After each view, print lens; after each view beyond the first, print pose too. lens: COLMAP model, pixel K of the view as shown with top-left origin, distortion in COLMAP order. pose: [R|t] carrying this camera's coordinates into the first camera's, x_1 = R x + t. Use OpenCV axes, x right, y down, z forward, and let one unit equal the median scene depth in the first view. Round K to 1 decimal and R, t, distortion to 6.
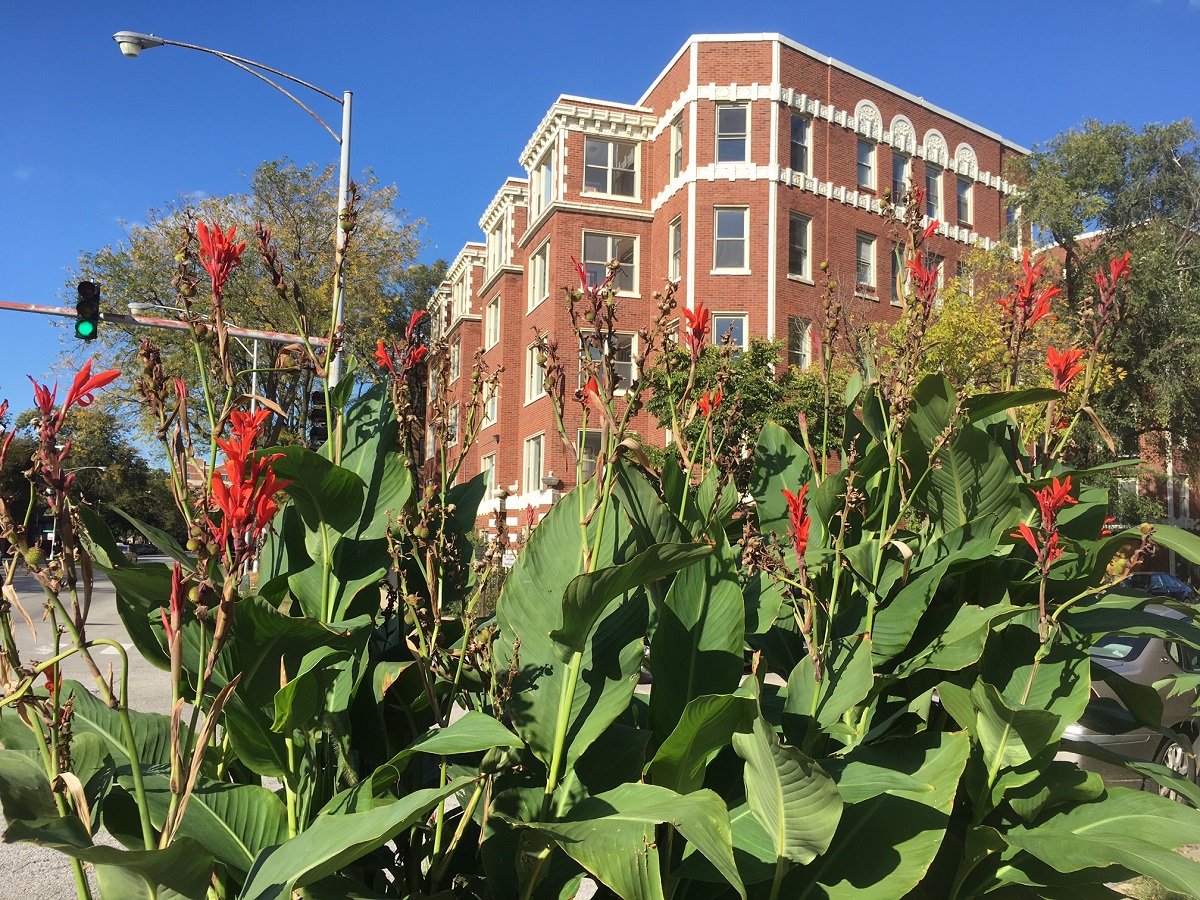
lens RADIAL K [[1015.8, 0, 598.9], [0, 1015.8, 462.0], [0, 0, 1]] dist [0.036136, -0.030060]
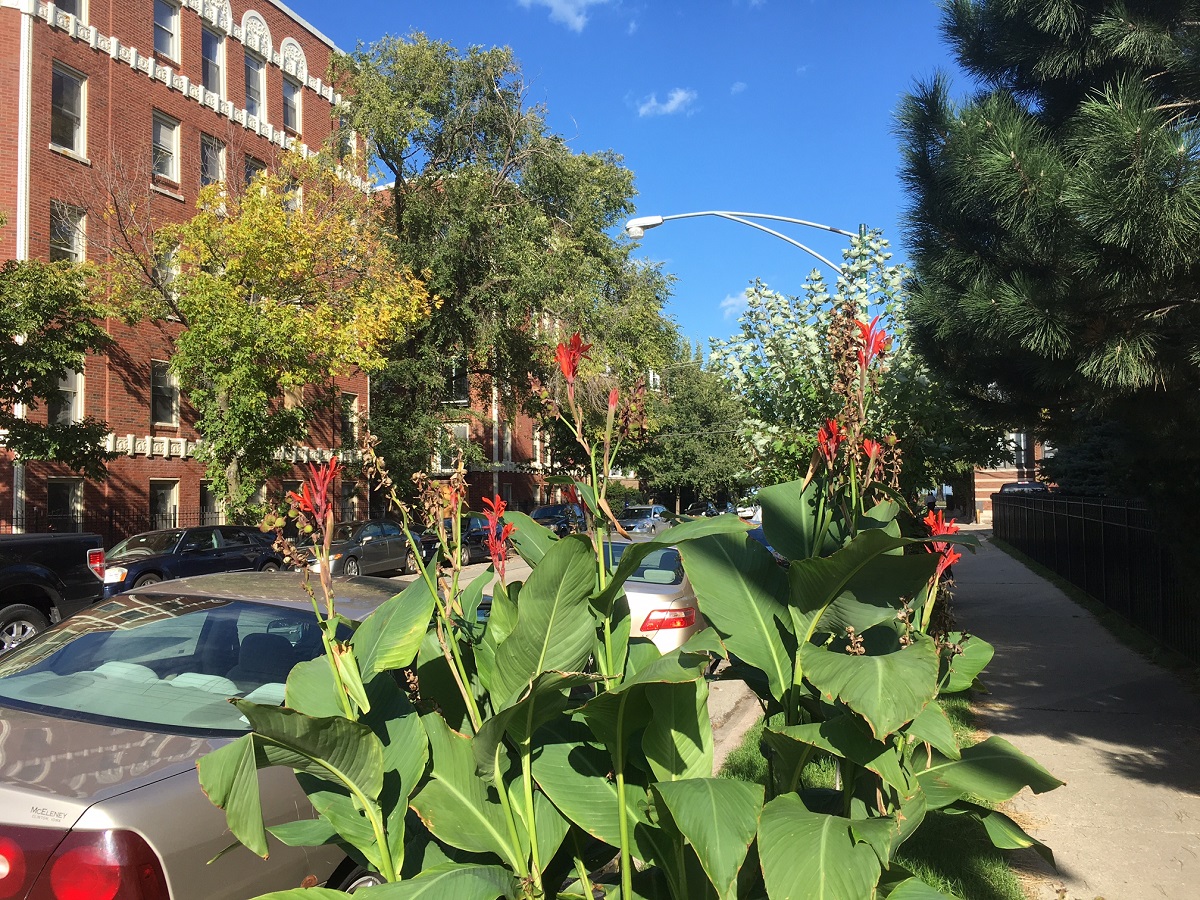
lens RADIAL K [[1015.8, 0, 605.6], [0, 1015.8, 453.9], [0, 0, 1]] dist [0.036136, -0.030060]
pose [[0.818835, -0.004180, 0.574014, 0.080876], [-0.022049, 0.999006, 0.038728, 0.007016], [-0.573605, -0.044368, 0.817929, 0.121565]]
